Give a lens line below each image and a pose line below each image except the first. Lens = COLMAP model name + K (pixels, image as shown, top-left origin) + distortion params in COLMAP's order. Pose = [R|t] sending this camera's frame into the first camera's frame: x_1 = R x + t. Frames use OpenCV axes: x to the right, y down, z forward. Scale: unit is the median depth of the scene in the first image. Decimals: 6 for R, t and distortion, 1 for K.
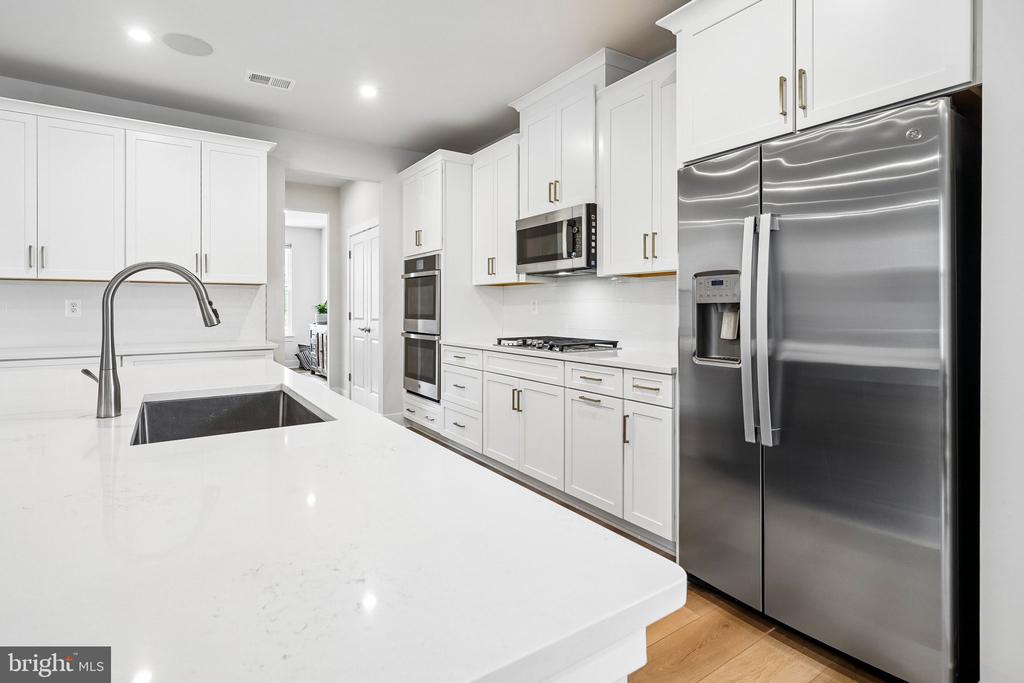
lens RADIAL K [[507.3, 0, 502.2], [0, 507.3, 309.3], [0, 0, 1]] dist [-0.003522, -0.000242]
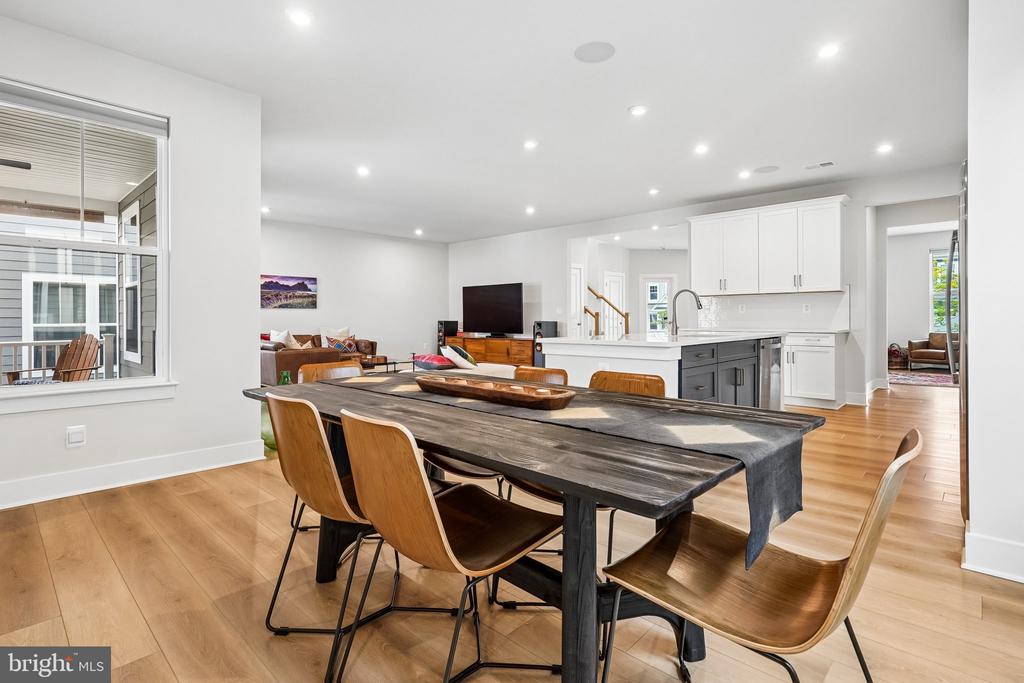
lens RADIAL K [[501.3, 0, 505.0], [0, 501.3, 318.0], [0, 0, 1]] dist [-0.006217, 0.000258]
pose [[0.225923, -0.001431, -0.974144, 0.823308], [-0.003243, 0.999992, -0.002221, 0.037887], [0.974140, 0.003661, 0.225916, -0.319236]]
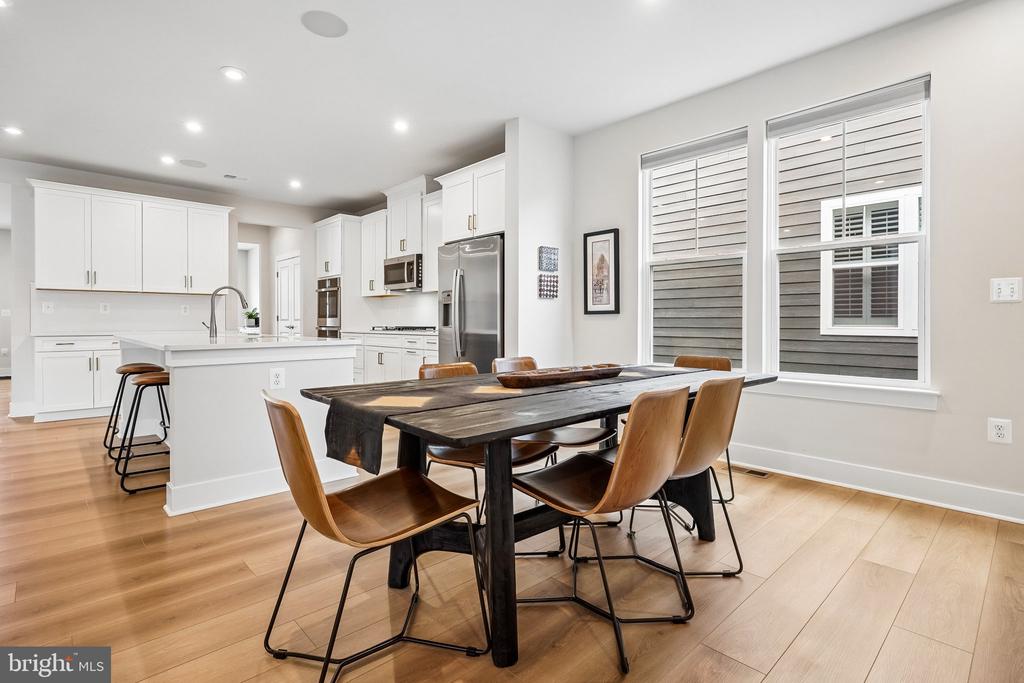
lens RADIAL K [[497.7, 0, 505.0], [0, 497.7, 324.7], [0, 0, 1]] dist [-0.003618, 0.000601]
pose [[0.986365, -0.001056, 0.164571, 0.163138], [0.000542, 0.999995, 0.003164, 0.046485], [-0.164573, -0.003032, 0.986360, -0.798894]]
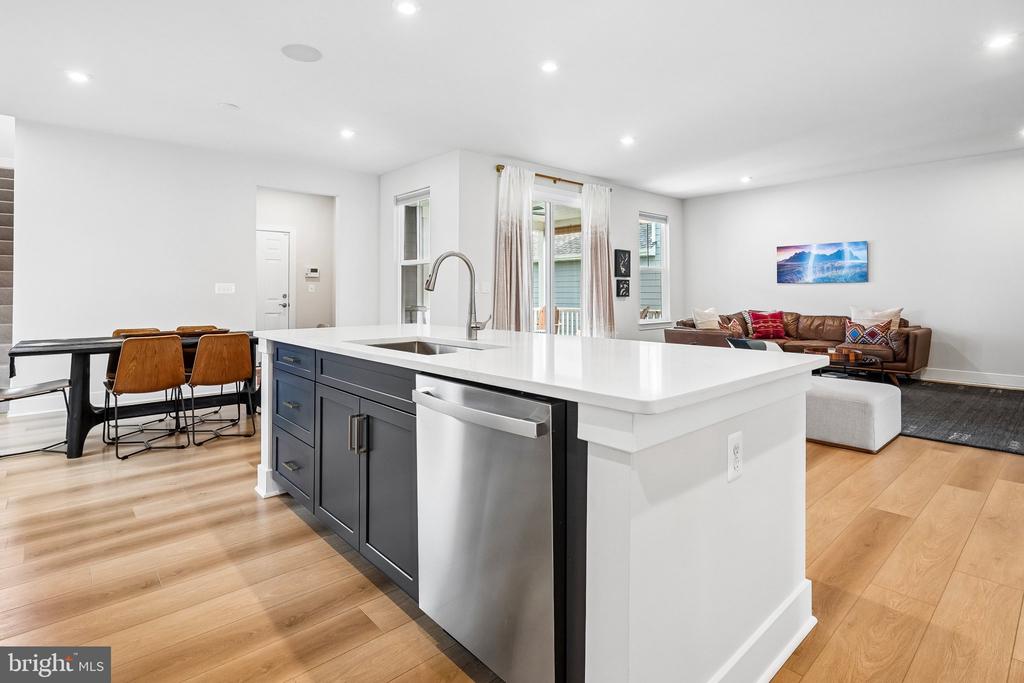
lens RADIAL K [[507.3, 0, 502.2], [0, 507.3, 309.3], [0, 0, 1]] dist [-0.003522, -0.000242]
pose [[-0.990843, 0.009374, -0.134691, -0.233871], [0.004646, 0.999363, 0.035370, 0.017238], [0.134937, 0.034421, -0.990256, 1.010587]]
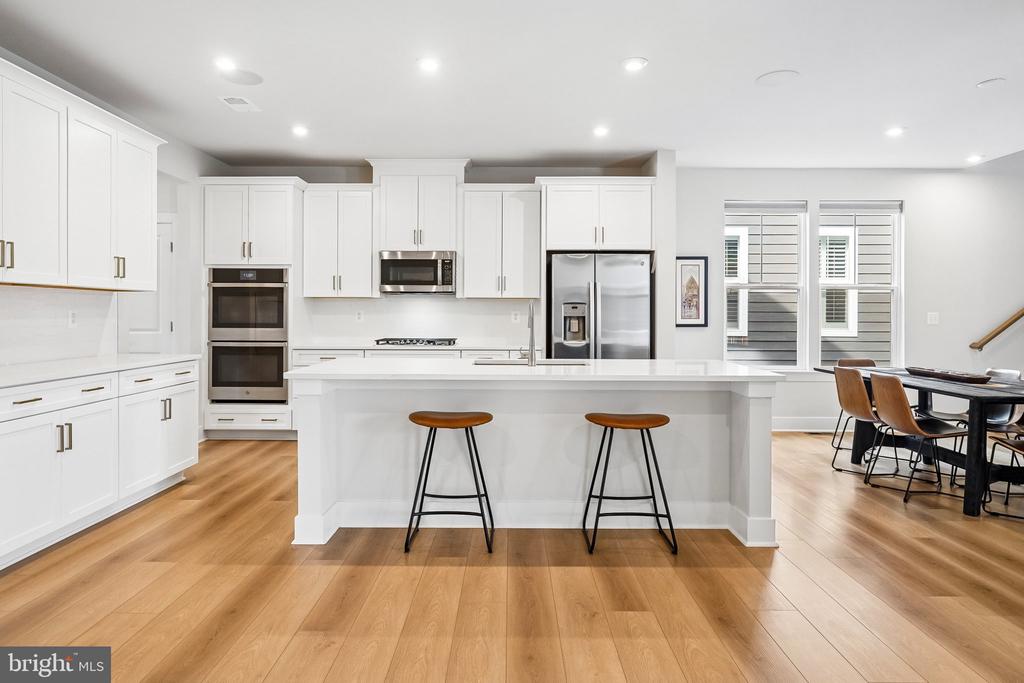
lens RADIAL K [[606.6, 0, 506.9], [0, 606.6, 318.2], [0, 0, 1]] dist [-0.001792, -0.000321]
pose [[0.556149, -0.001899, 0.831081, -1.150998], [-0.001062, 0.999995, 0.002996, -0.005949], [-0.831082, -0.002549, 0.556144, -0.166581]]
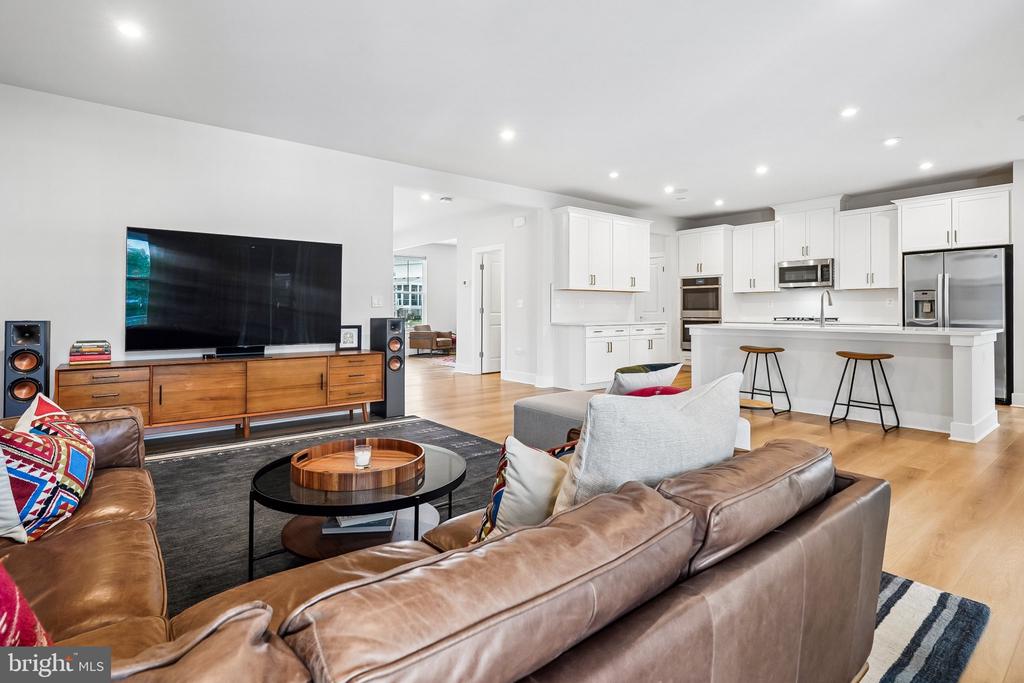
lens RADIAL K [[499.1, 0, 508.3], [0, 499.1, 311.6], [0, 0, 1]] dist [0.000510, -0.000118]
pose [[0.996258, -0.001370, 0.086423, -1.332744], [0.001461, 0.999998, -0.000990, 0.032025], [-0.086421, 0.001112, 0.996258, -1.026415]]
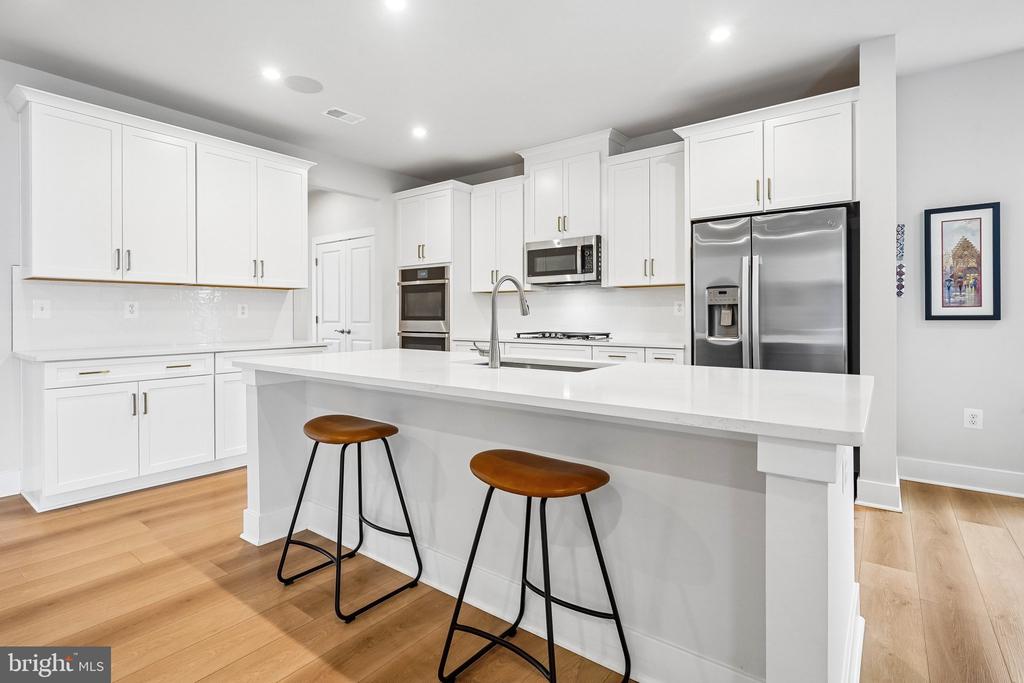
lens RADIAL K [[501.3, 0, 505.0], [0, 501.3, 318.0], [0, 0, 1]] dist [-0.006217, 0.000258]
pose [[0.944837, -0.004418, 0.327510, -0.465221], [0.003922, 0.999990, 0.002176, 0.015539], [-0.327516, -0.000772, 0.944845, -0.207646]]
